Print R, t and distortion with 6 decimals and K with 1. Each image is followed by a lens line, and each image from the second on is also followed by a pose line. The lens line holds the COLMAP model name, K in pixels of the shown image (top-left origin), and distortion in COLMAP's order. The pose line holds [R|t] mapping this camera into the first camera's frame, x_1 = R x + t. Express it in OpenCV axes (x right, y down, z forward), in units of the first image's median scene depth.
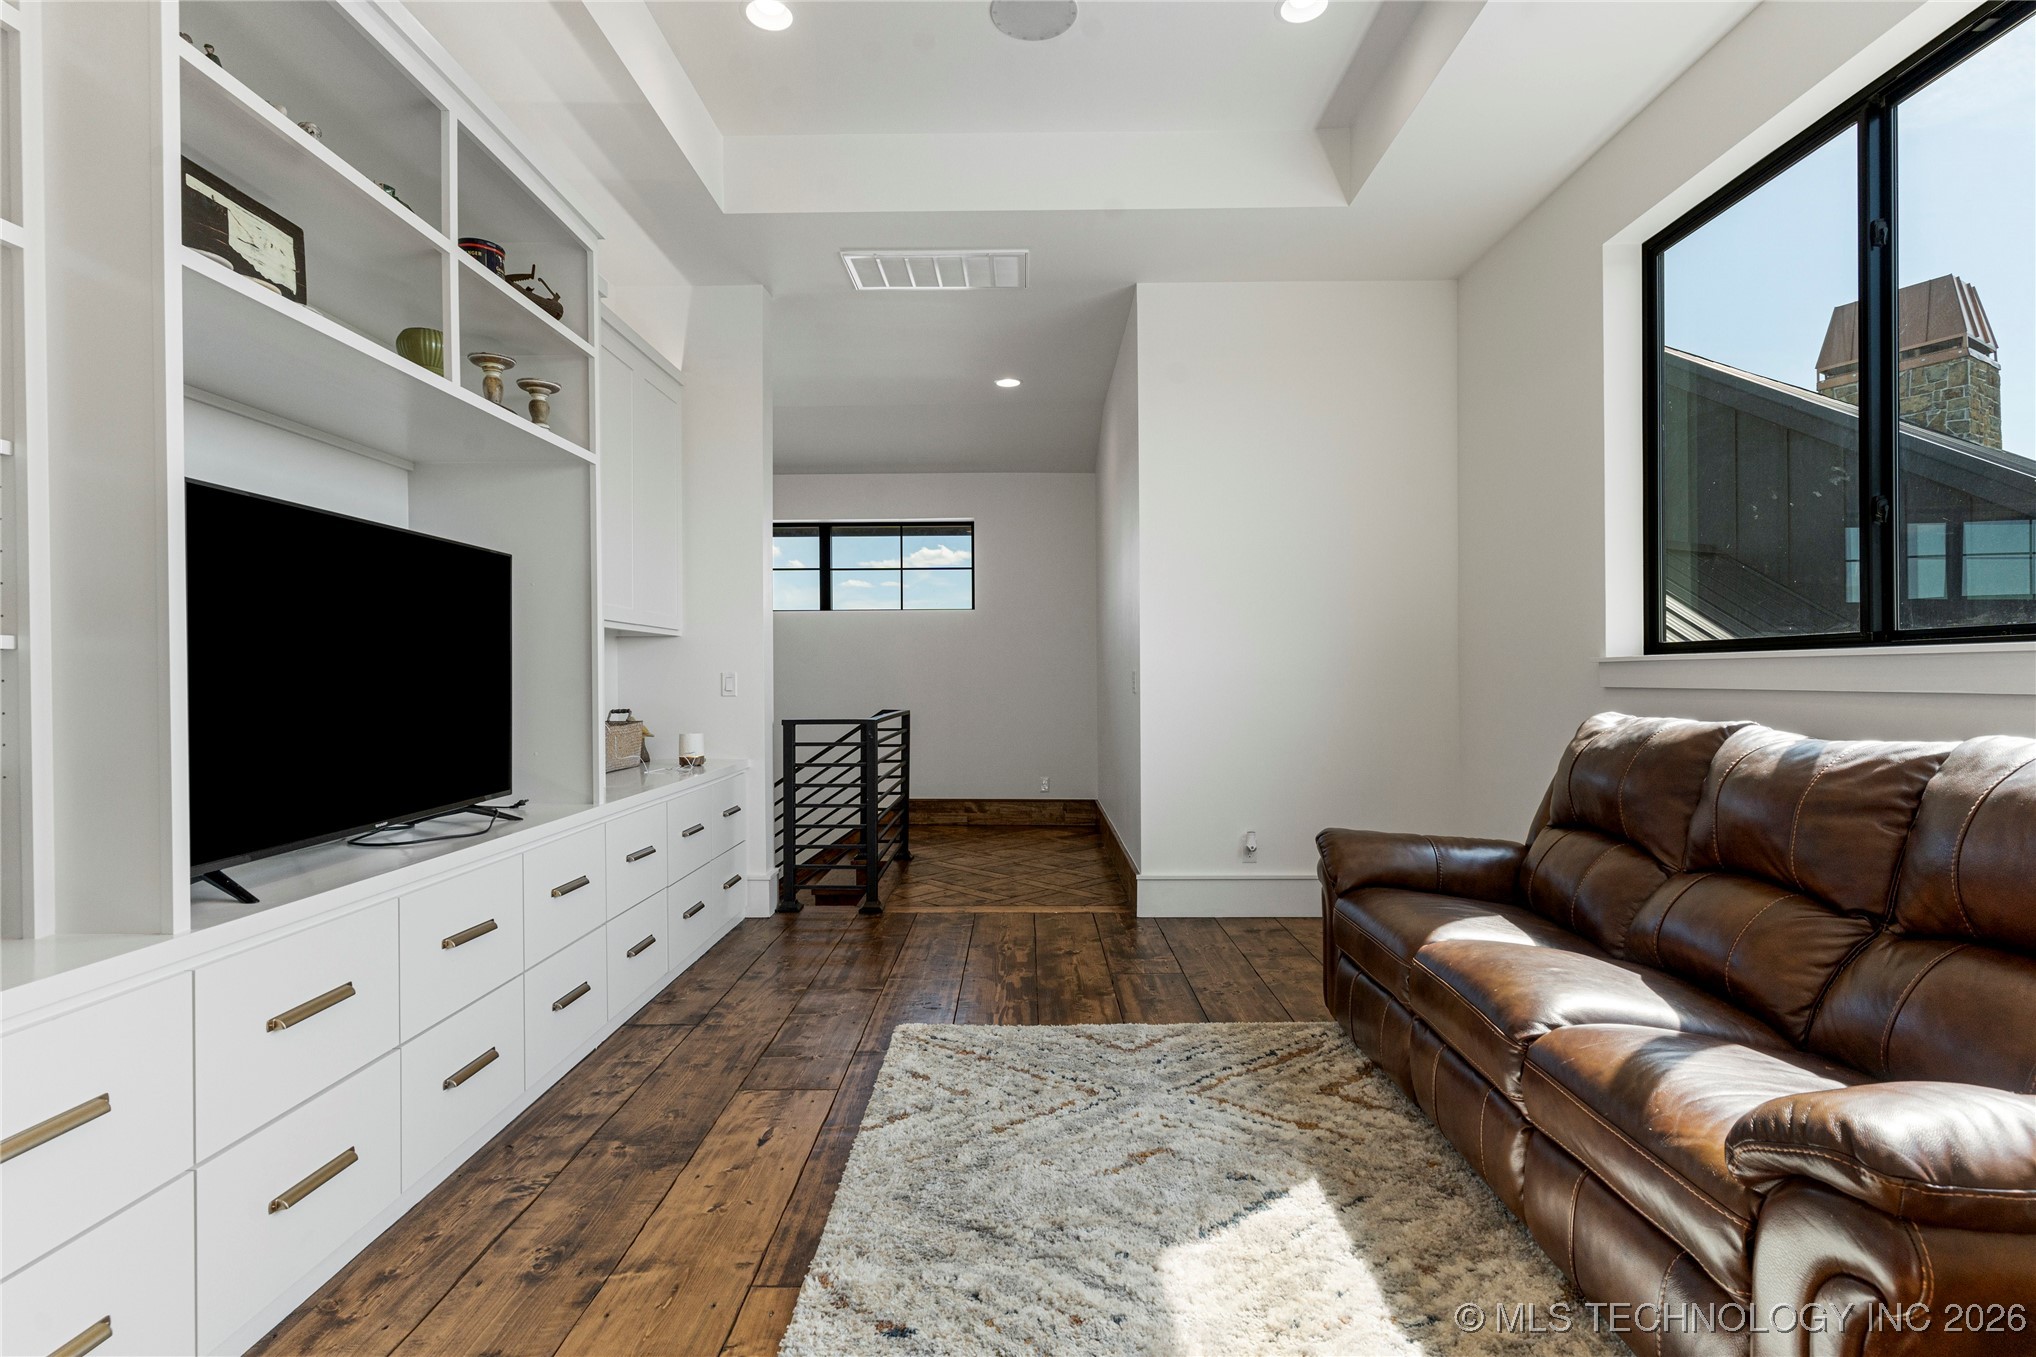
lens RADIAL K [[978.1, 0, 1018.4], [0, 978.1, 678.3], [0, 0, 1]] dist [0.005349, -0.000759]
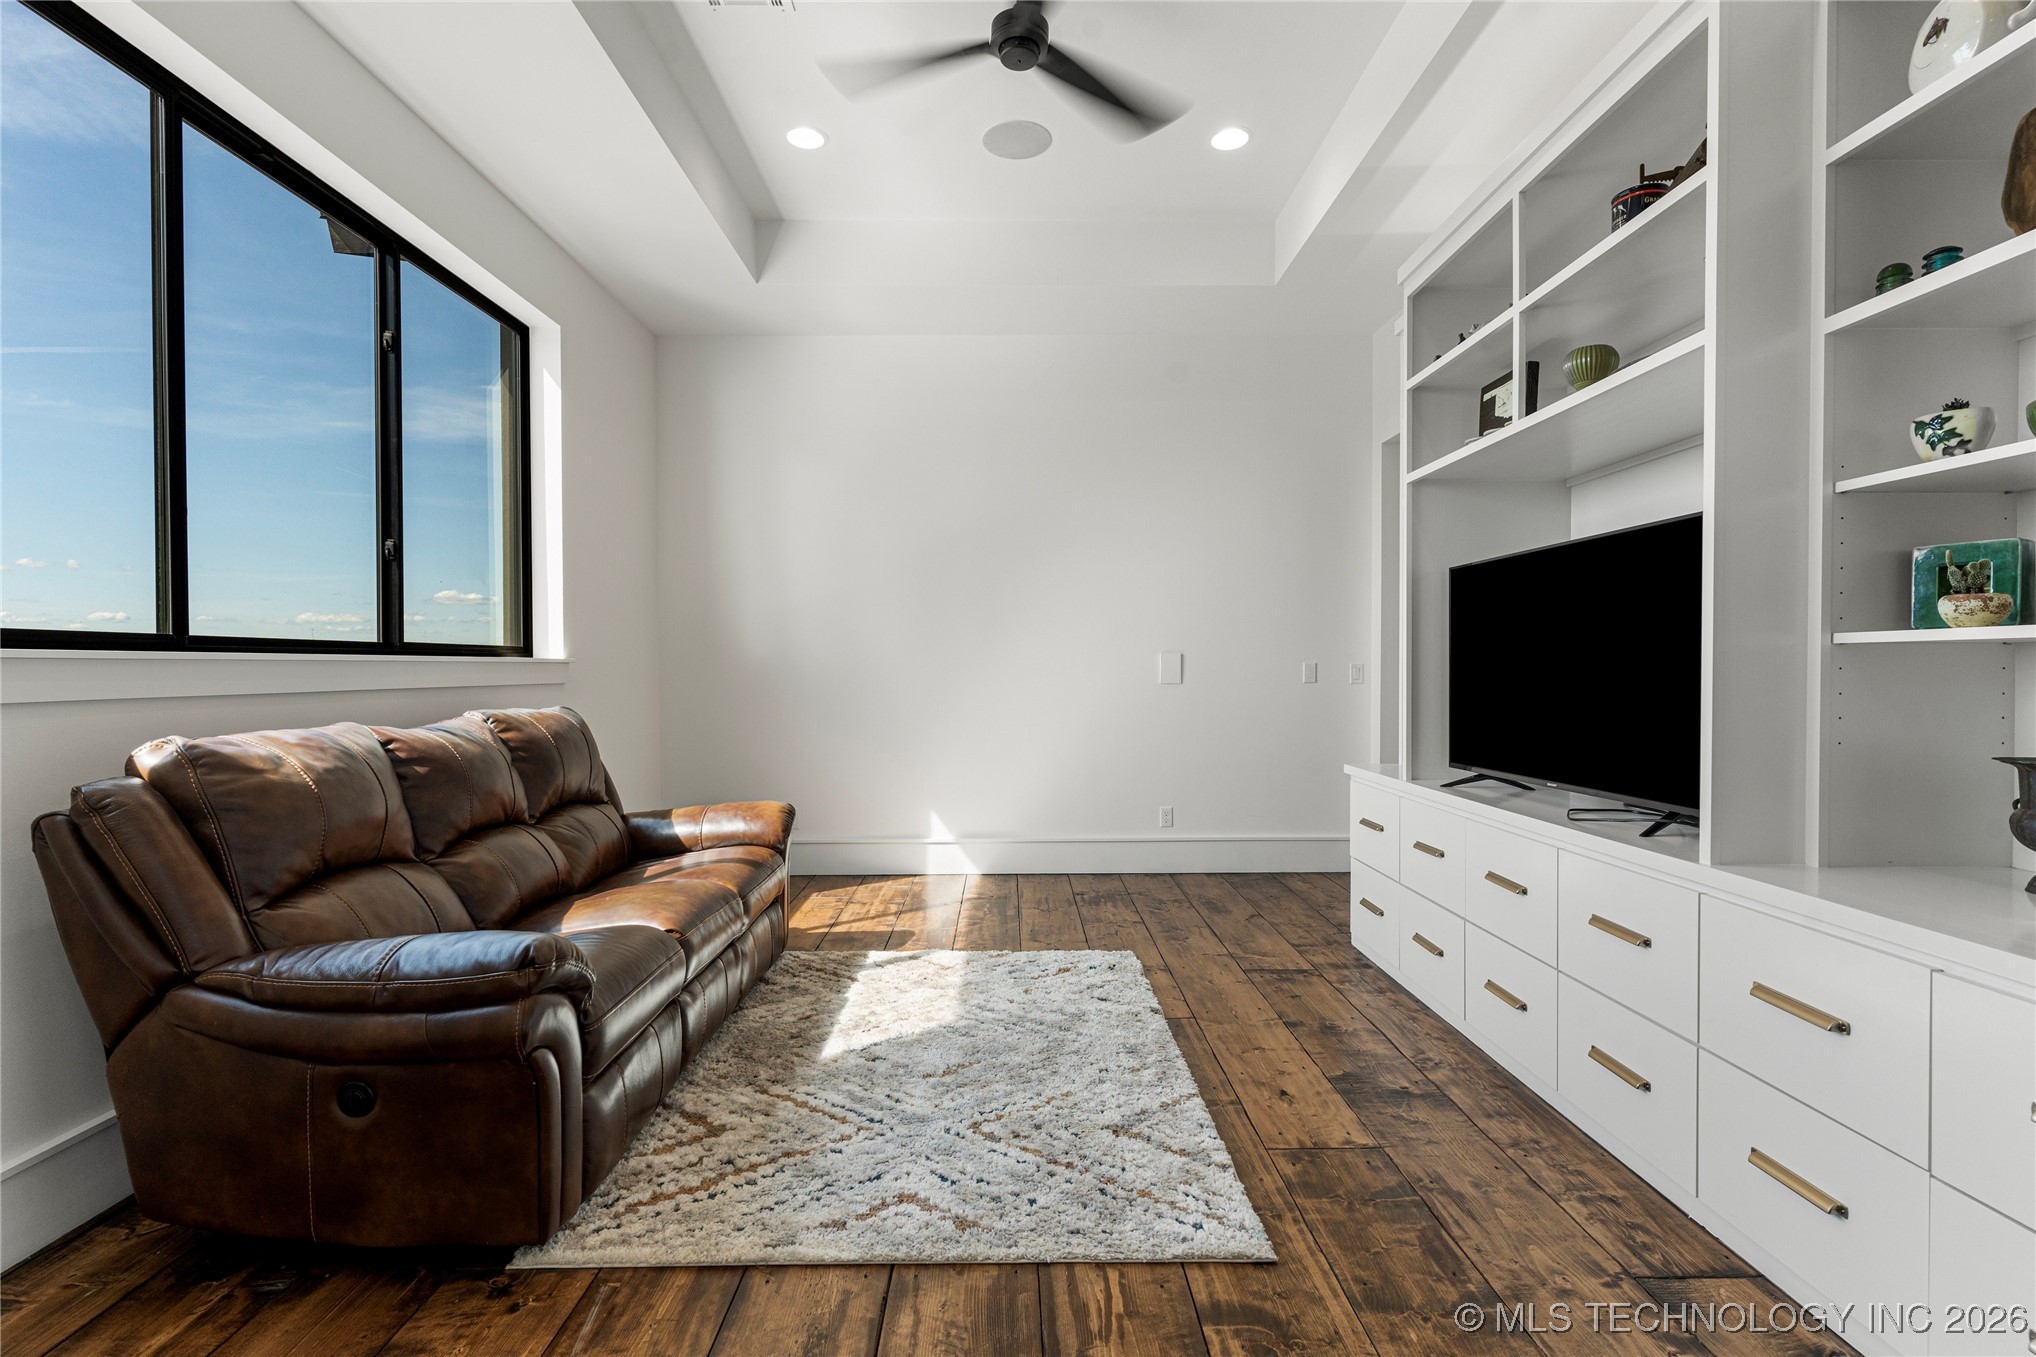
lens RADIAL K [[978.1, 0, 1018.0], [0, 978.1, 677.1], [0, 0, 1]] dist [0.005349, -0.000759]
pose [[-0.999823, 0.010917, -0.015349, 0.045589], [0.010765, 0.999892, 0.009975, -0.006628], [0.015456, 0.009808, -0.999832, 2.008409]]
